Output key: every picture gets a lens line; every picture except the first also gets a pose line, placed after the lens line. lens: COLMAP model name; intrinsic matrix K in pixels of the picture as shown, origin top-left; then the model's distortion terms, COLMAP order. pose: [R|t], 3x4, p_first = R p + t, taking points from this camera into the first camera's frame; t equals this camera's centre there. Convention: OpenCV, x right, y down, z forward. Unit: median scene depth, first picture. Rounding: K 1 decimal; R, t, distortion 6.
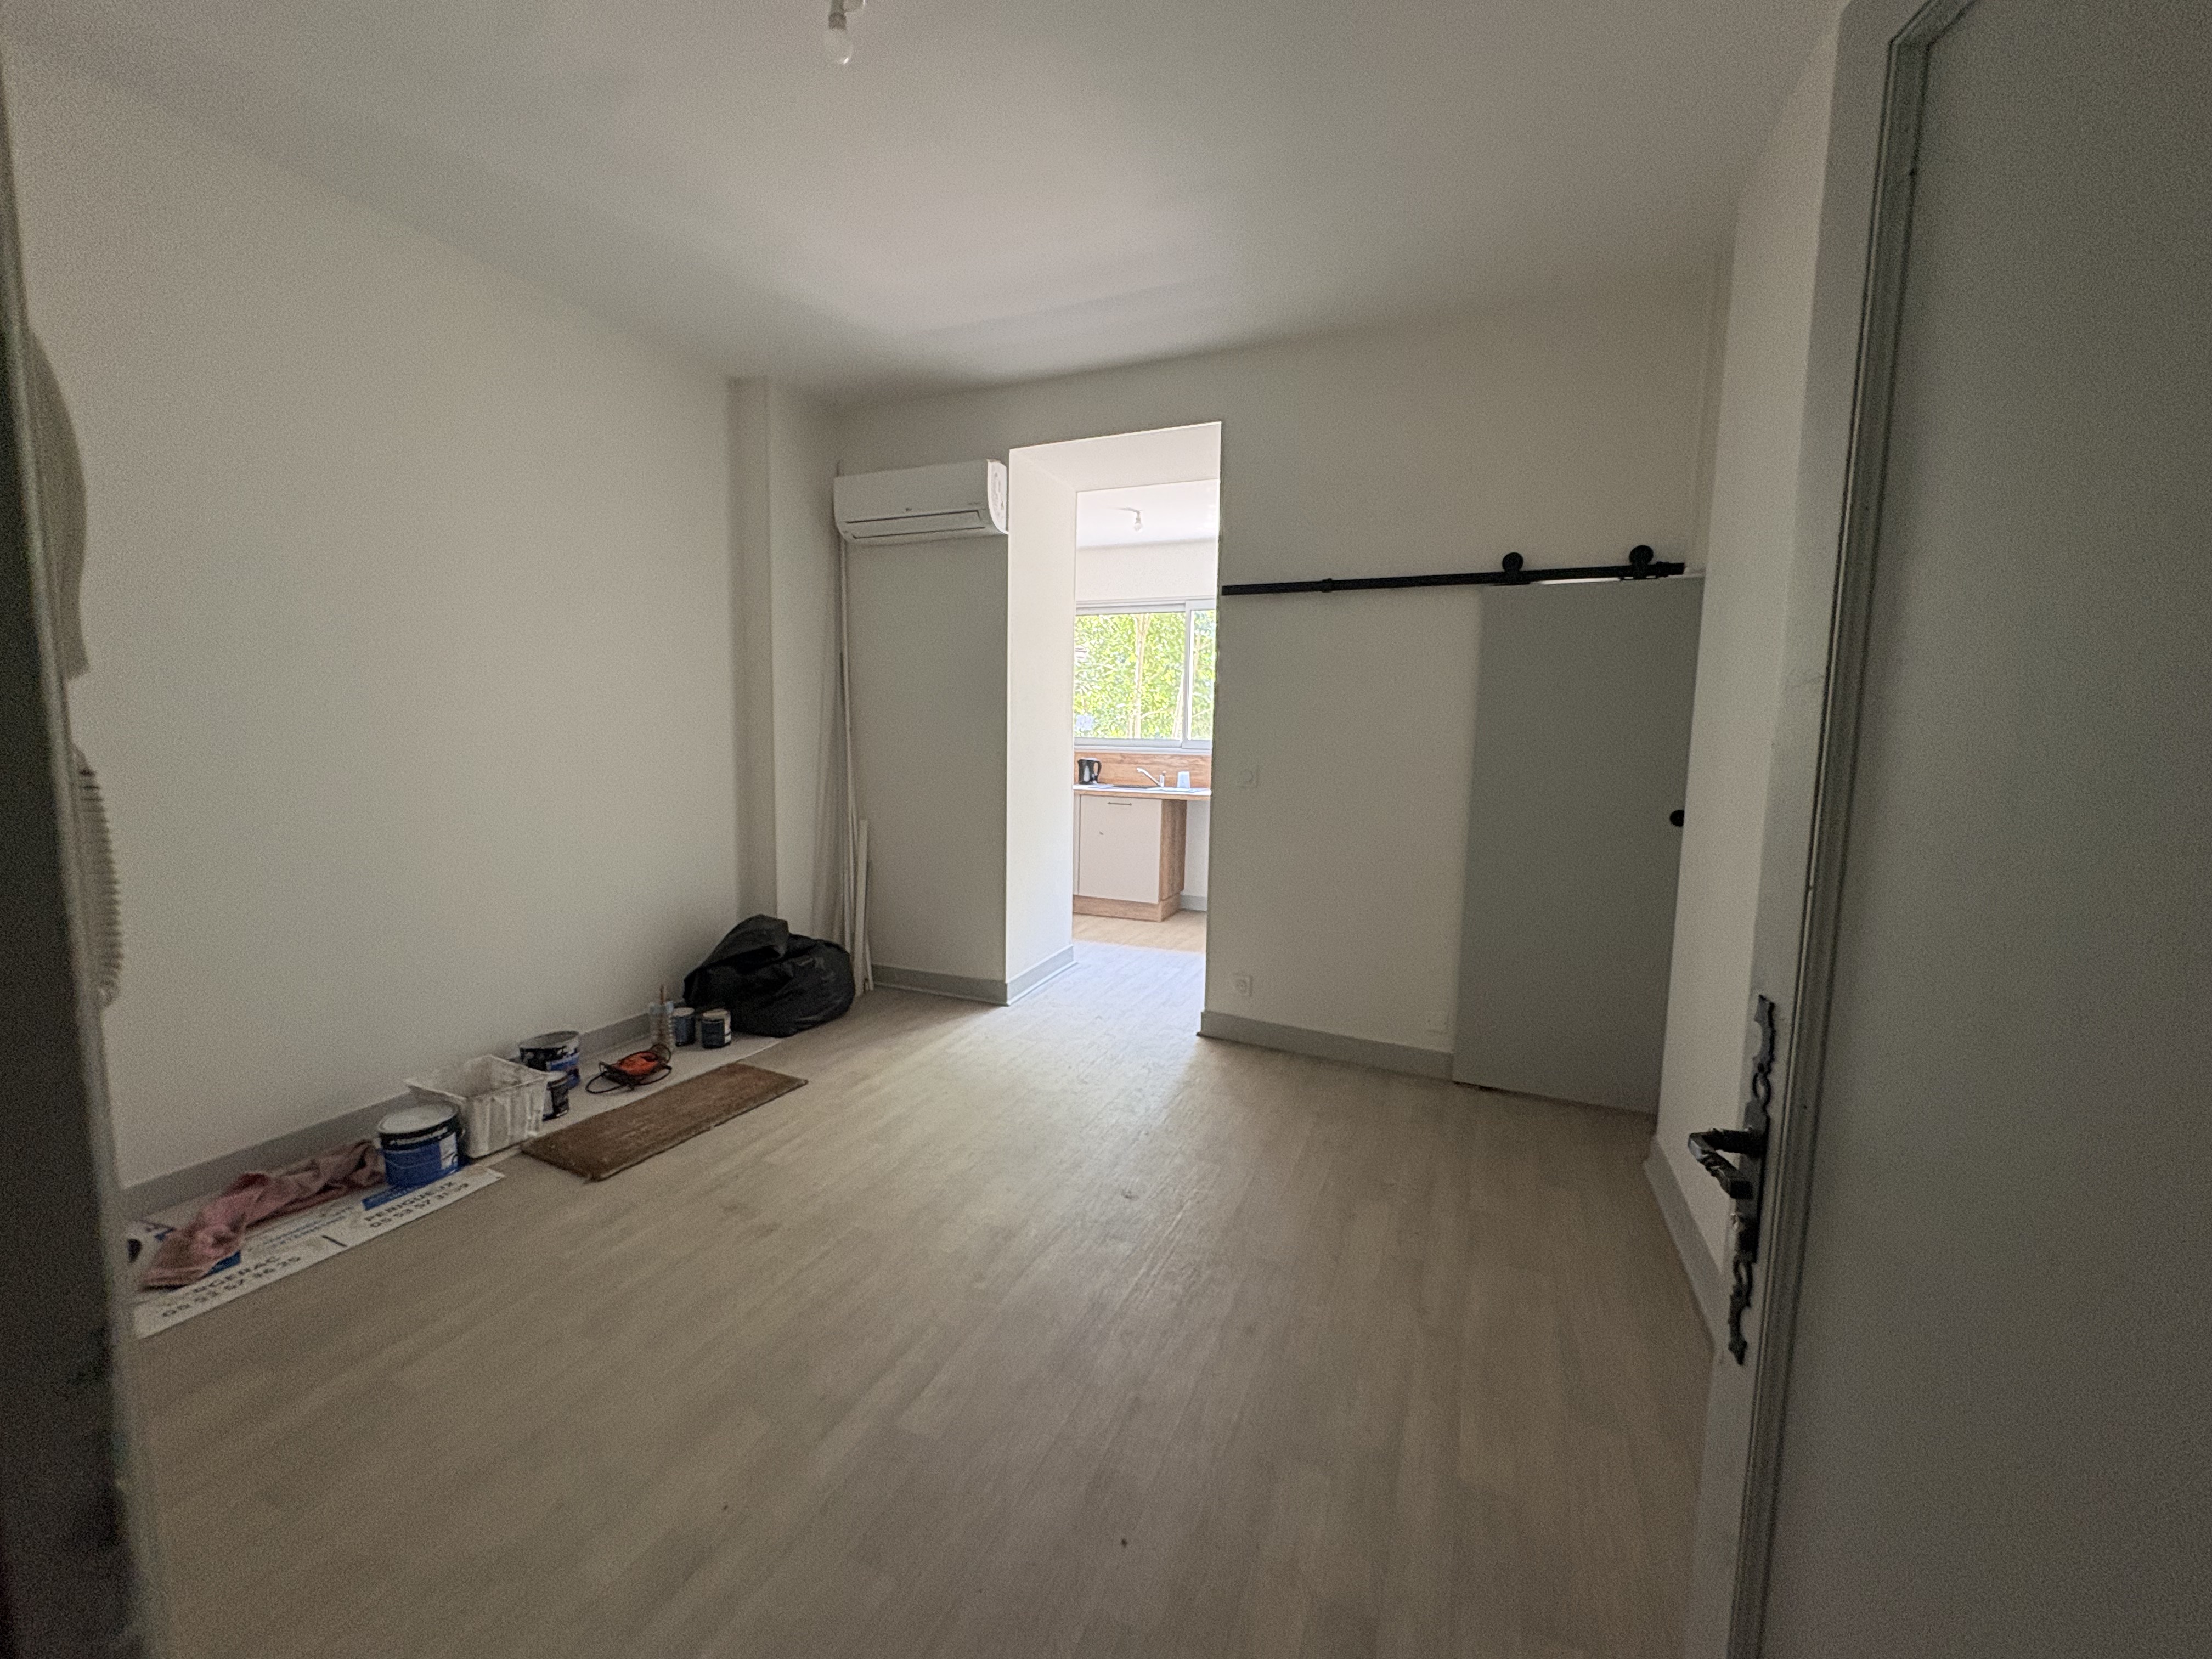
lens RADIAL K [[873.1, 0, 1105.0], [0, 873.1, 824.3], [0, 0, 1]] dist [0.001222, 0.000150]
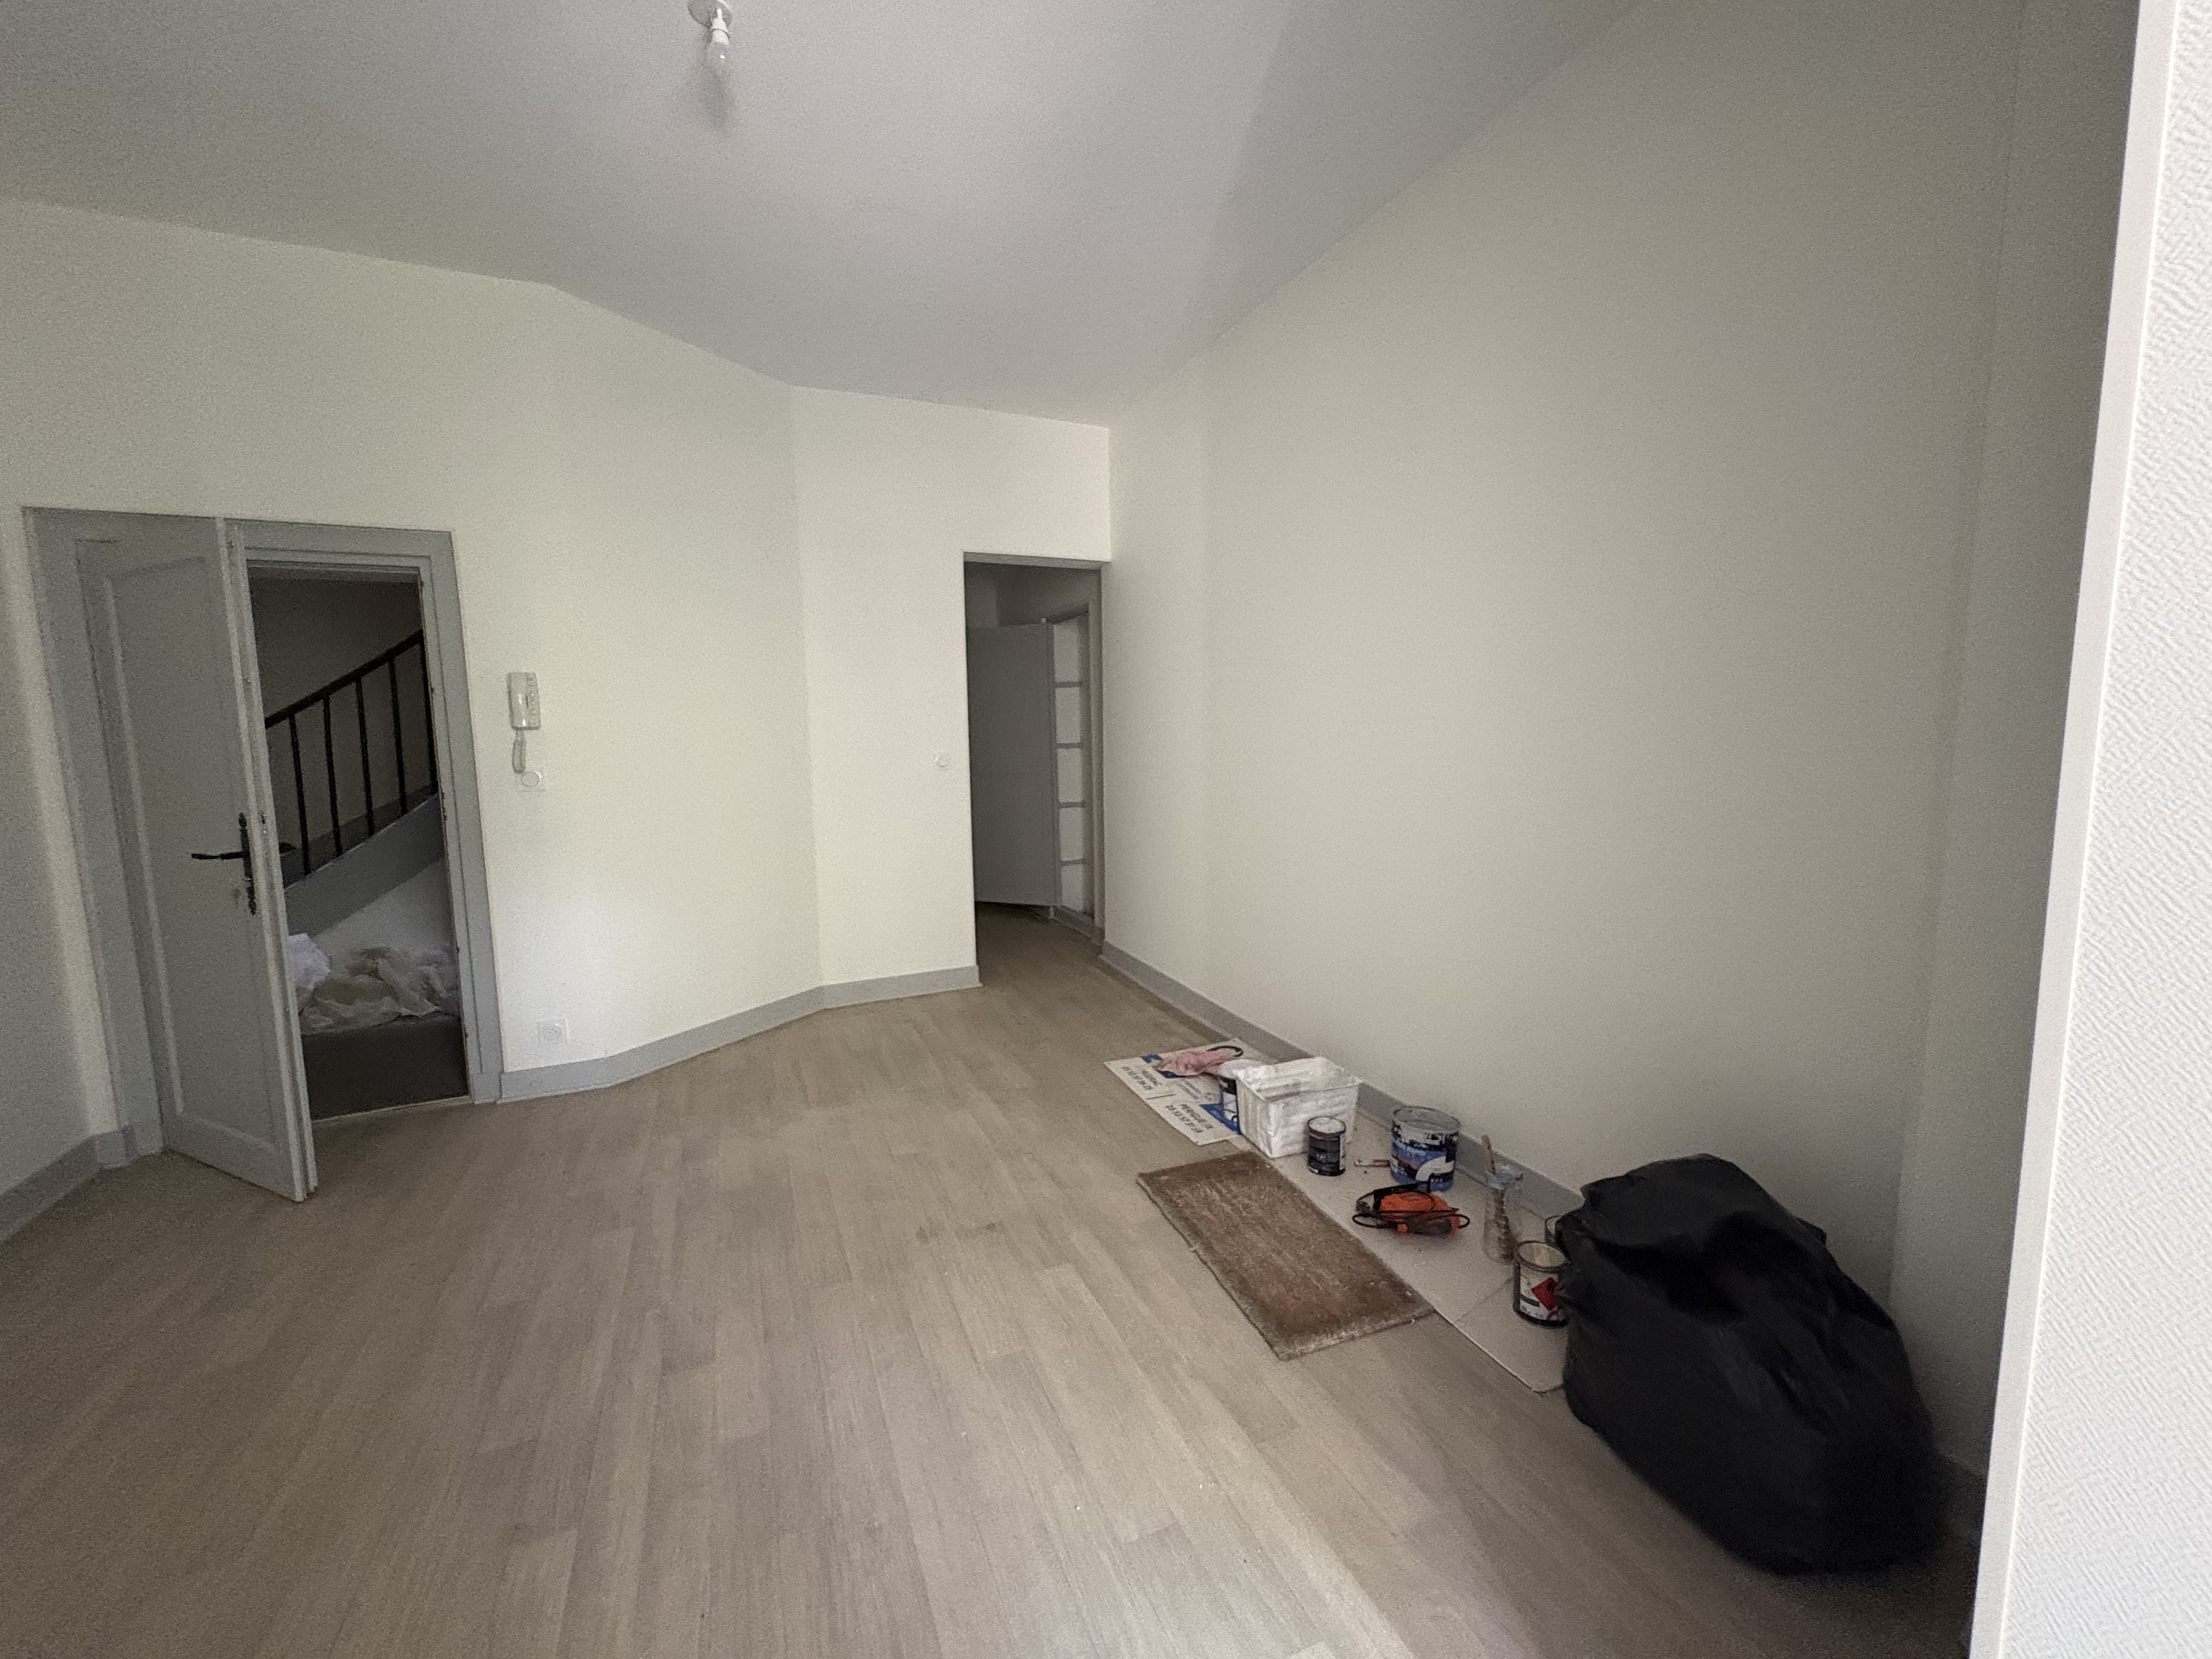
lens RADIAL K [[873.1, 0, 1105.0], [0, 873.1, 824.3], [0, 0, 1]] dist [0.001222, 0.000150]
pose [[-0.682088, 0.073453, -0.727572, 0.107803], [-0.071231, 0.983538, 0.166072, -0.114245], [0.727793, 0.165102, -0.665627, 1.124047]]
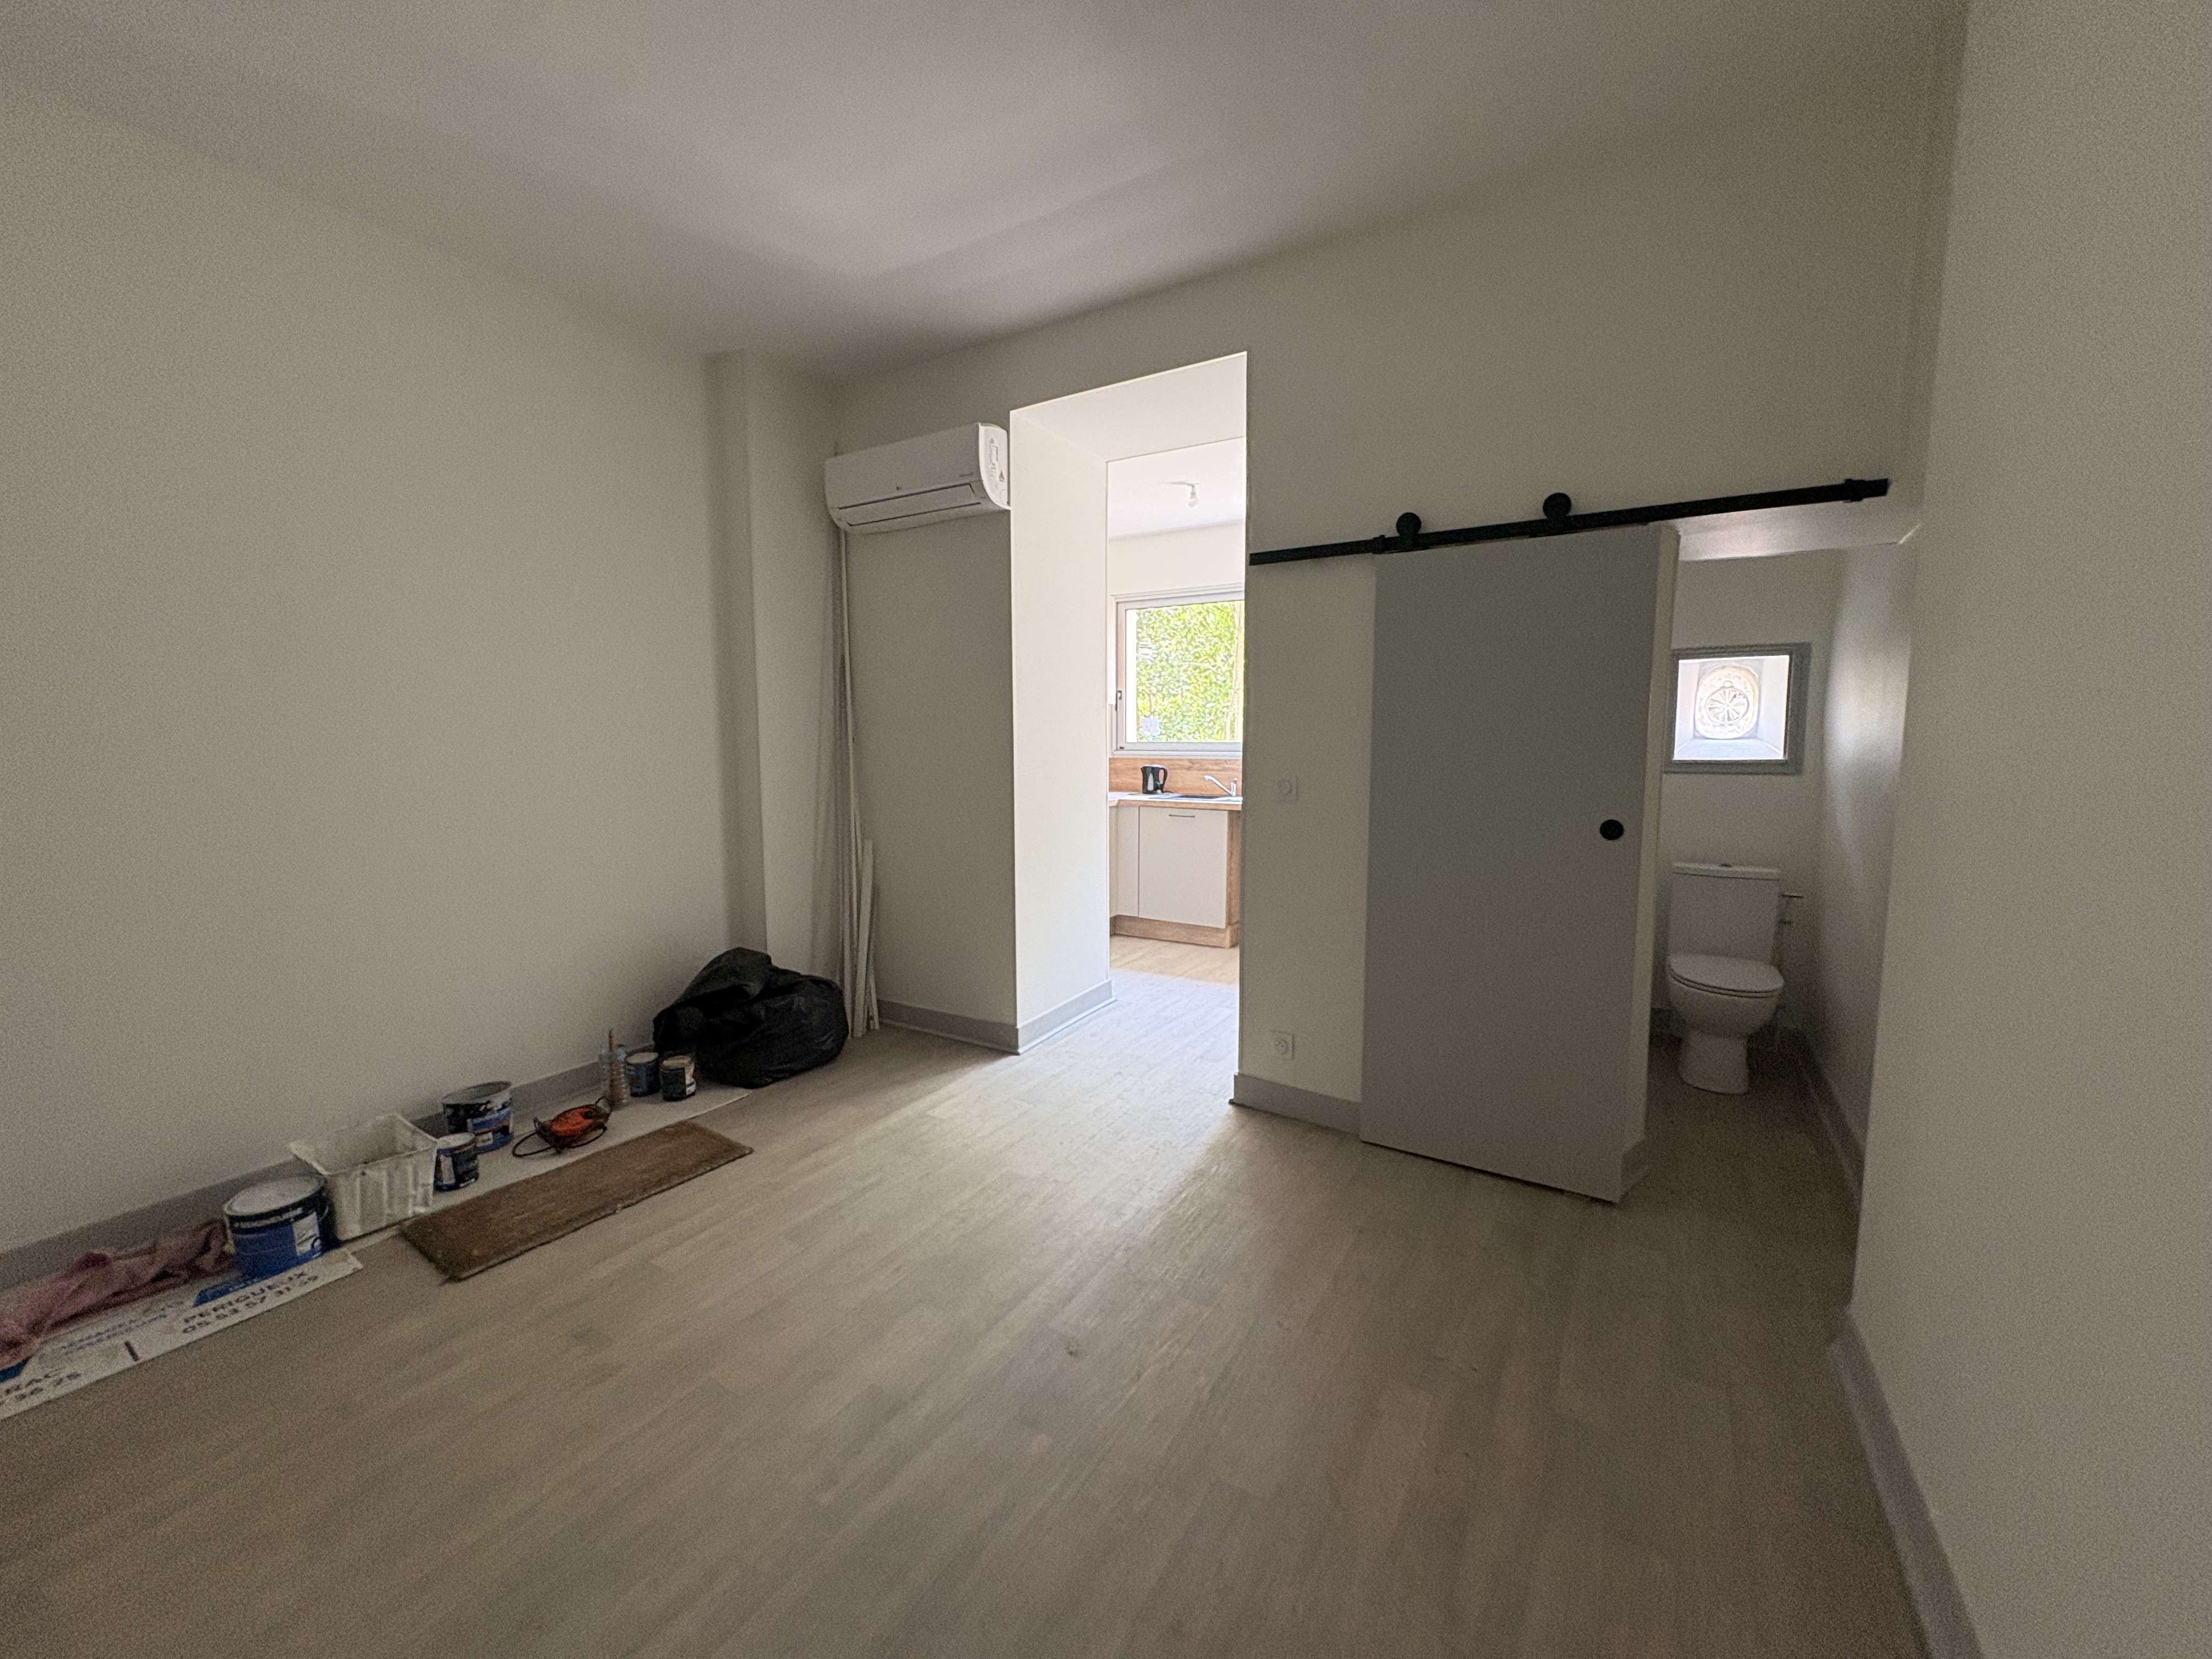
lens RADIAL K [[873.1, 0, 1105.0], [0, 873.1, 824.3], [0, 0, 1]] dist [0.001222, 0.000150]
pose [[0.989473, -0.005210, -0.144621, 0.117682], [0.004609, 0.999979, -0.004490, -0.019211], [0.144642, 0.003777, 0.989477, 0.180204]]
